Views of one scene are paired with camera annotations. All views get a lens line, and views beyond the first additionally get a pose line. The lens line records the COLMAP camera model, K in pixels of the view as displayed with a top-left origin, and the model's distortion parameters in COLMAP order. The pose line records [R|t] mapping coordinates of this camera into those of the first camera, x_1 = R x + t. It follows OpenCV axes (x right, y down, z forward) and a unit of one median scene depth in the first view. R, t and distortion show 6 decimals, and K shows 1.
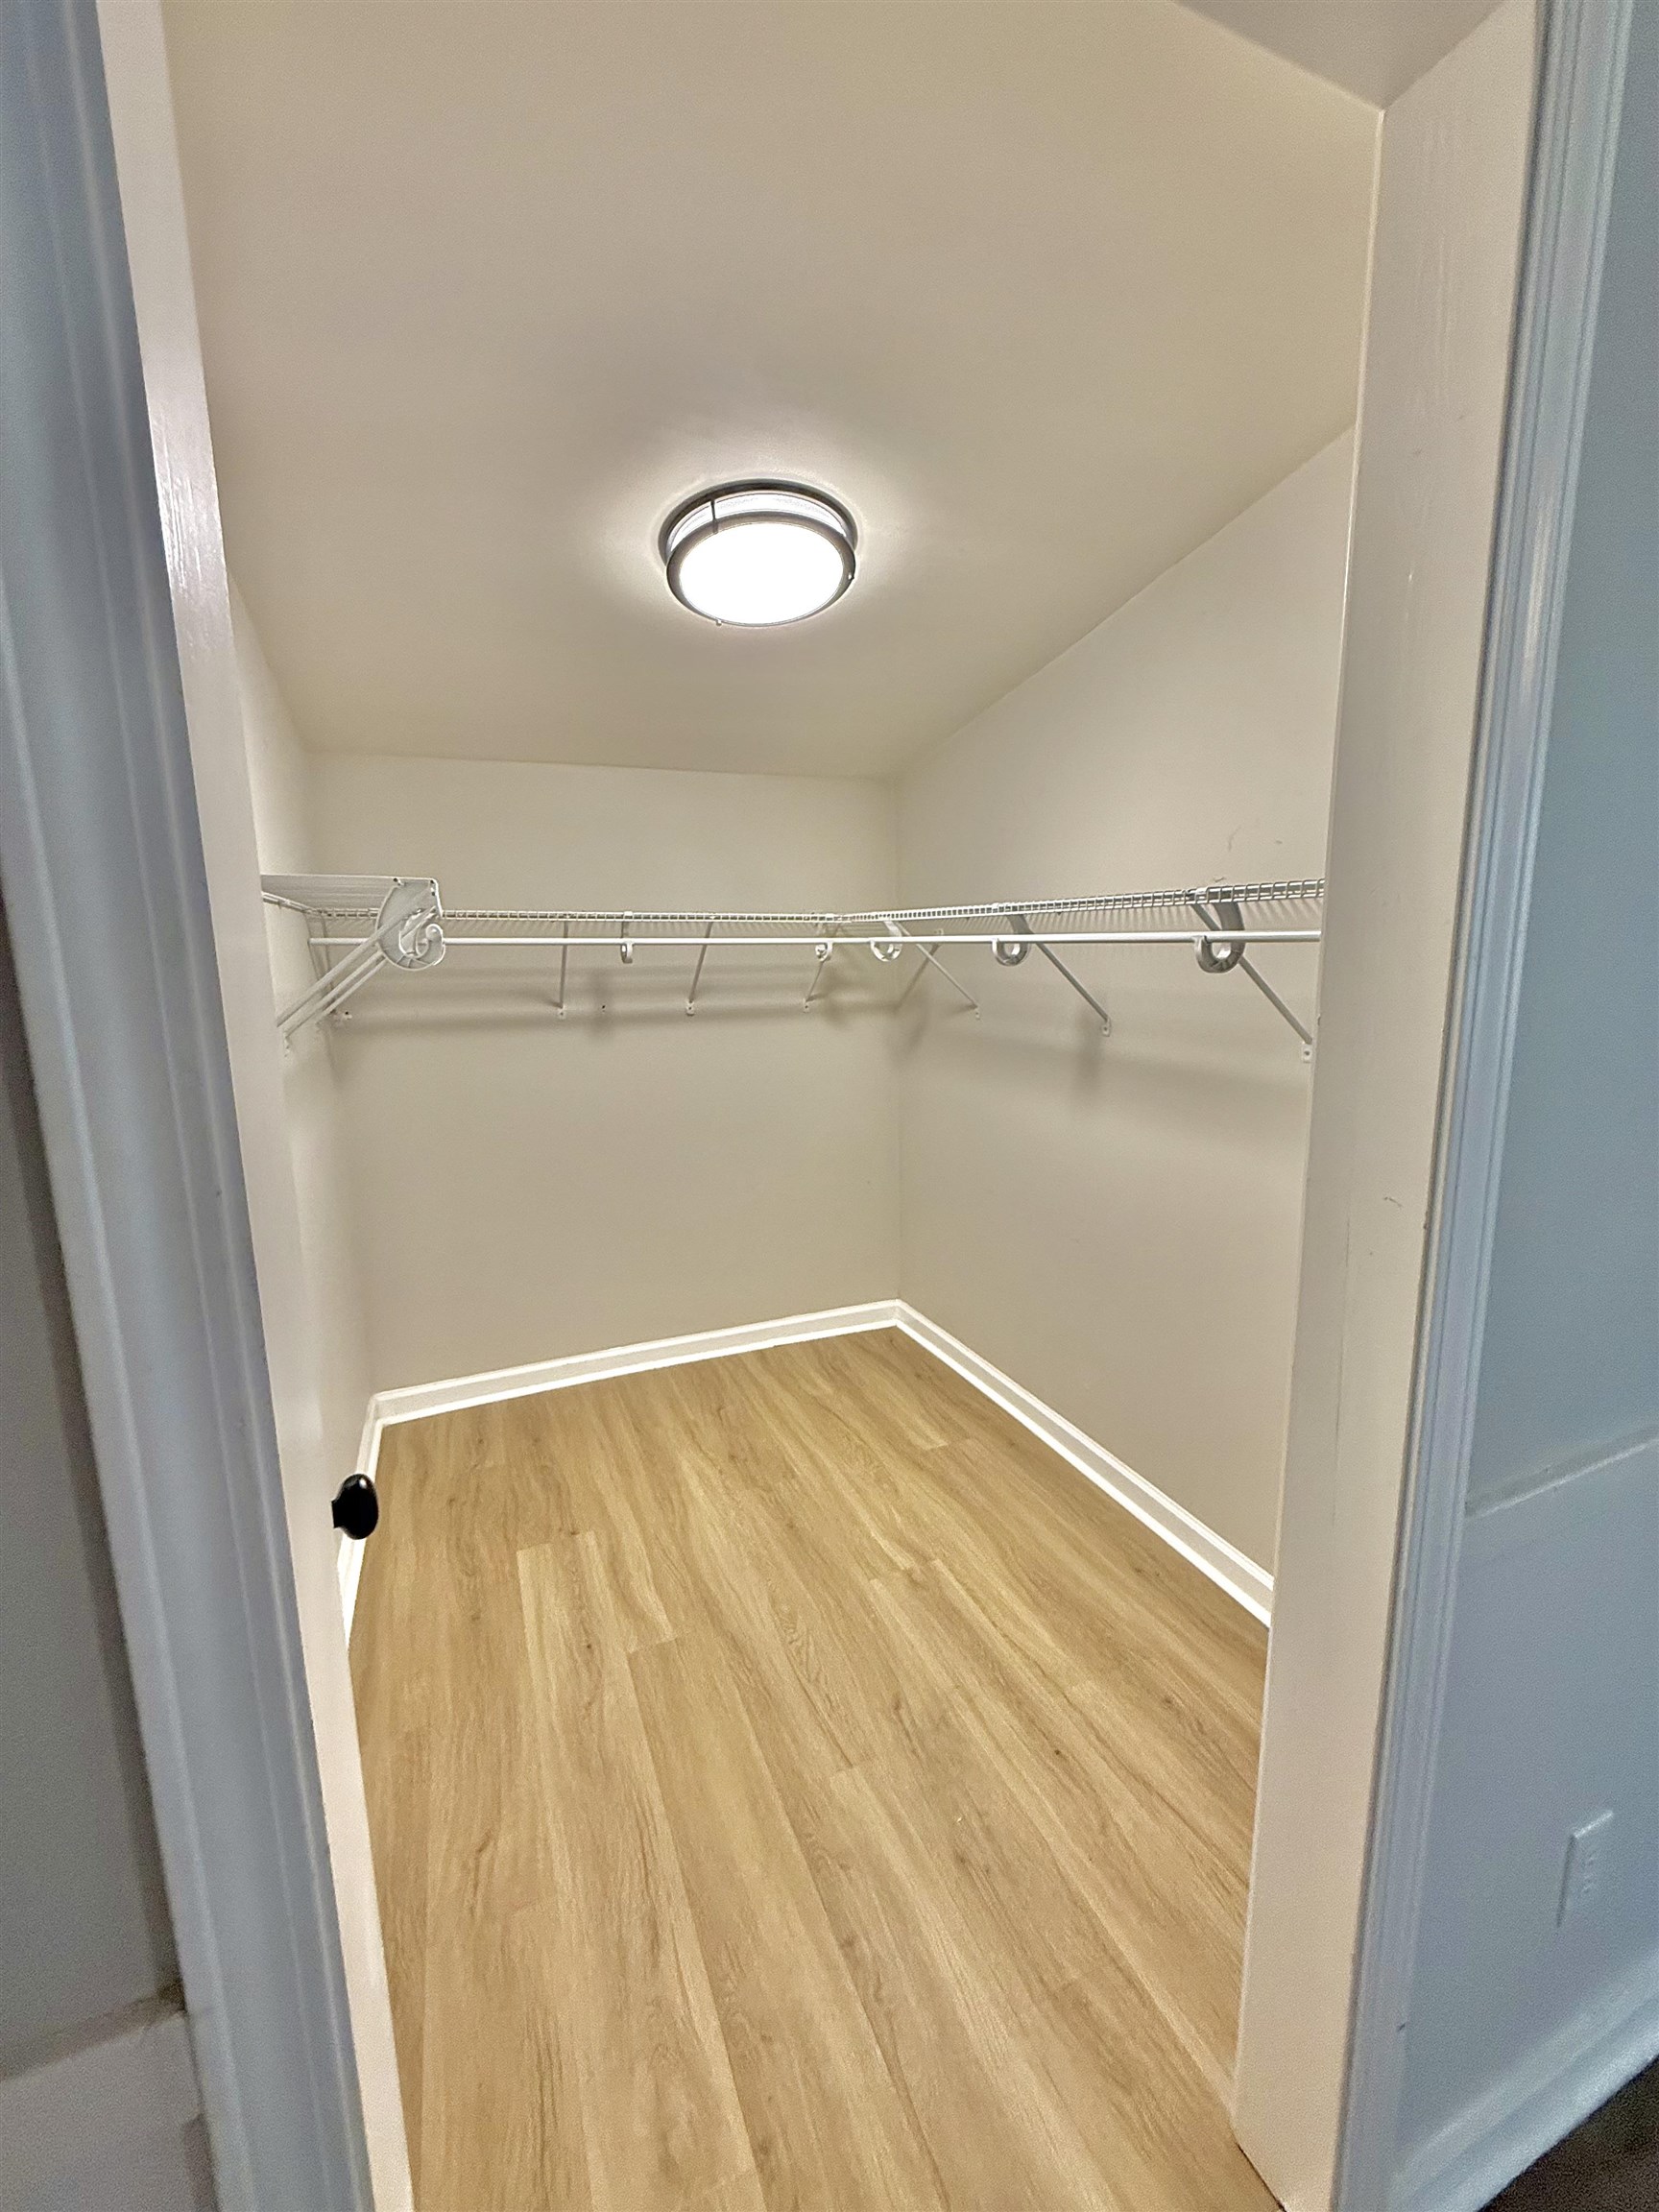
lens RADIAL K [[878.0, 0, 827.3], [0, 878.0, 1100.3], [0, 0, 1]] dist [0.000580, -0.000274]
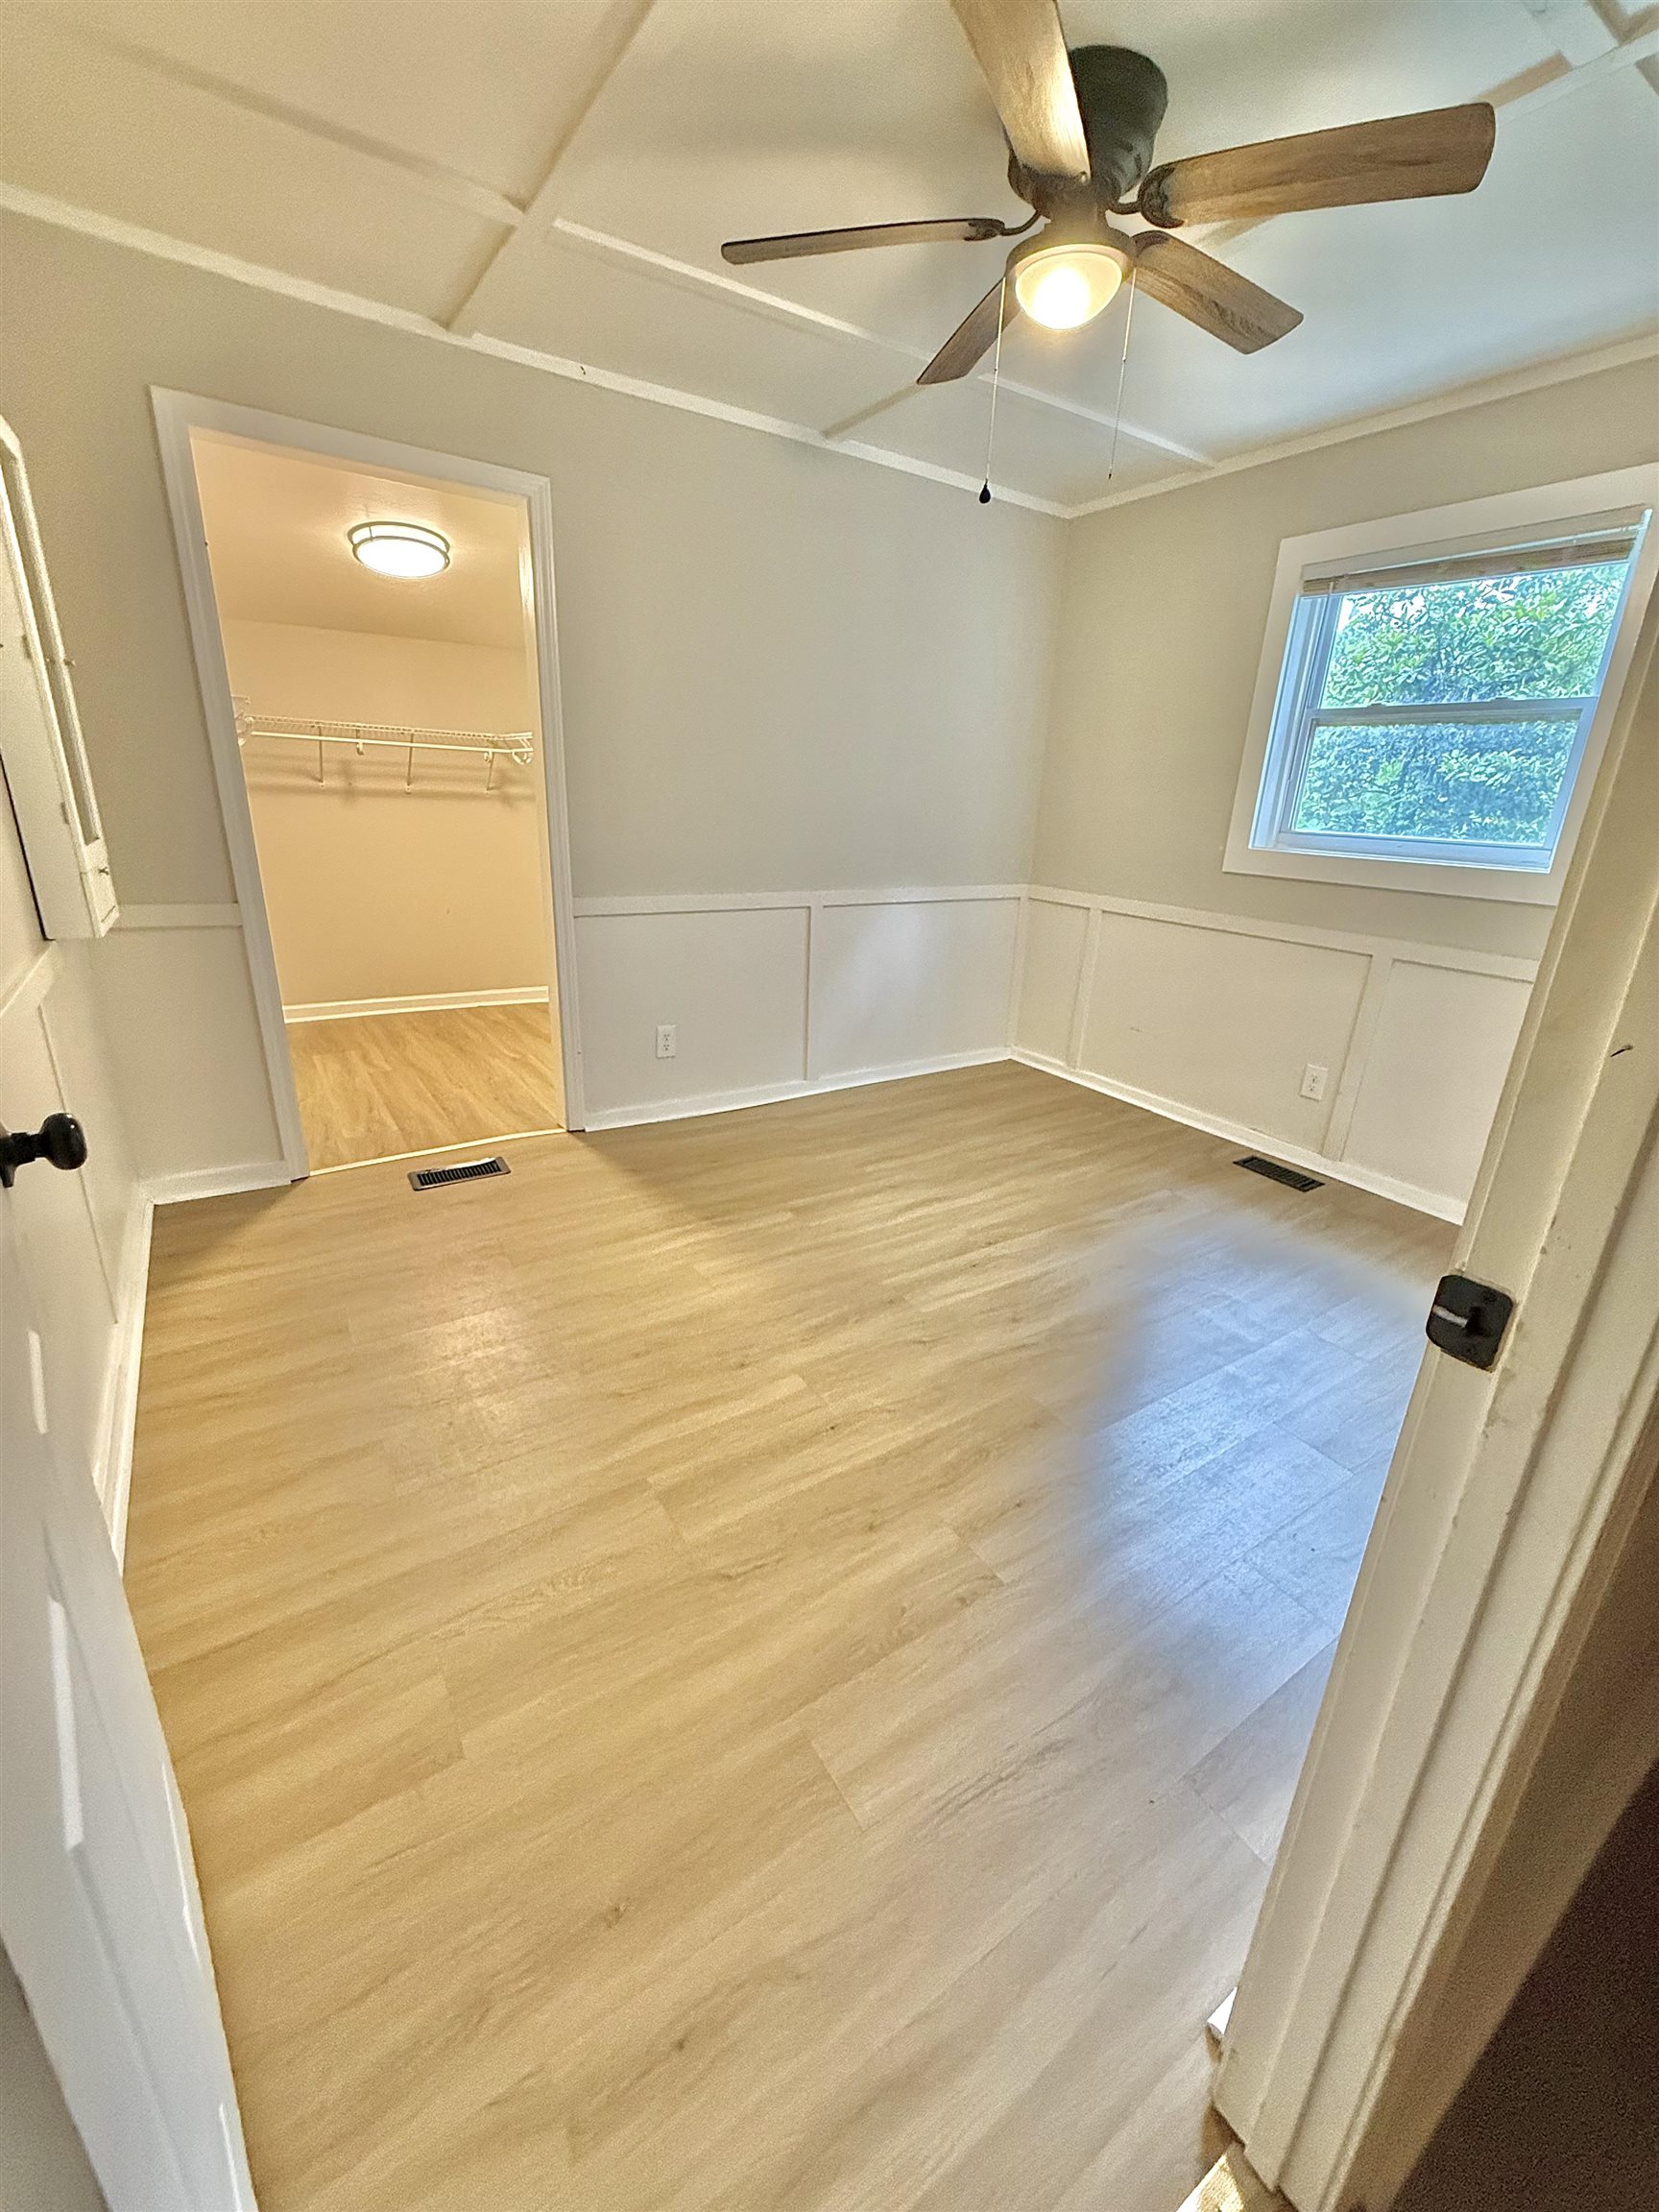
lens RADIAL K [[878.0, 0, 832.0], [0, 878.0, 1103.3], [0, 0, 1]] dist [0.000580, -0.000274]
pose [[0.981238, -0.011492, 0.192459, 0.384534], [-0.019197, 0.987438, 0.156834, 0.259899], [-0.191844, -0.157586, 0.968691, -1.078325]]
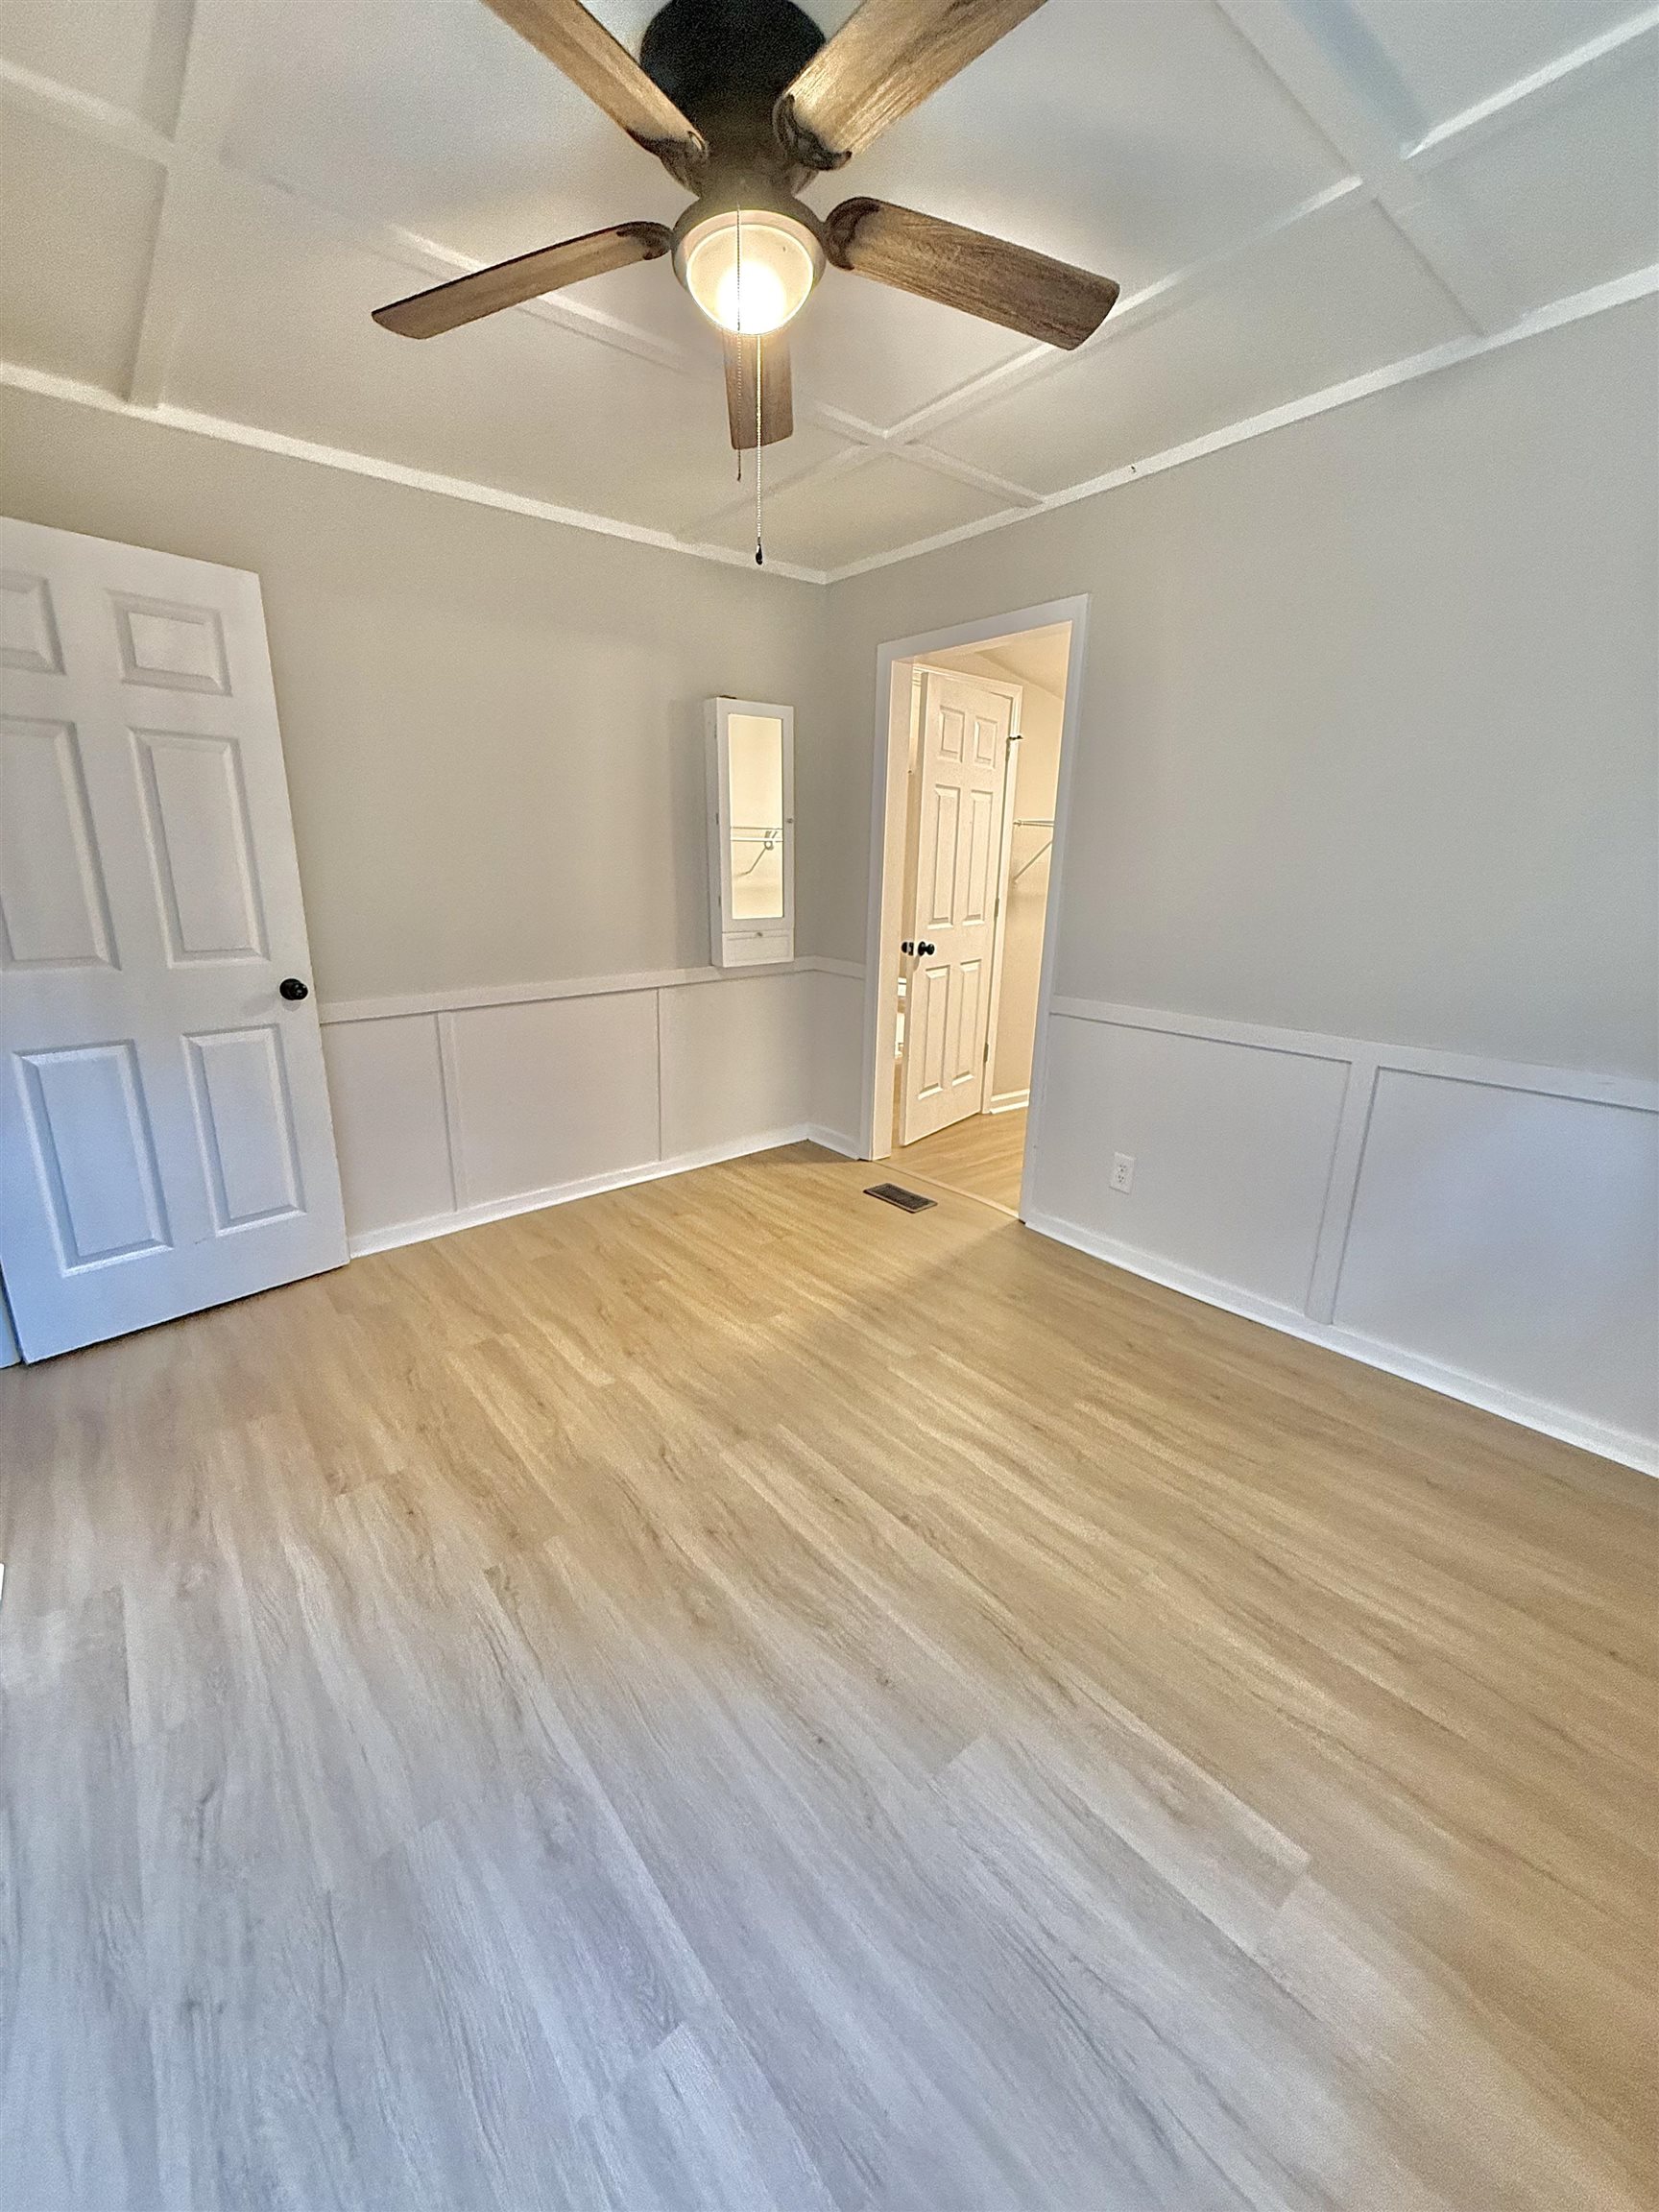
lens RADIAL K [[878.0, 0, 829.5], [0, 878.0, 1103.7], [0, 0, 1]] dist [0.000580, -0.000274]
pose [[0.287563, 0.275116, -0.917398, 1.439610], [-0.189023, 0.955318, 0.227238, 0.085277], [0.938924, 0.108064, 0.326718, -0.382263]]
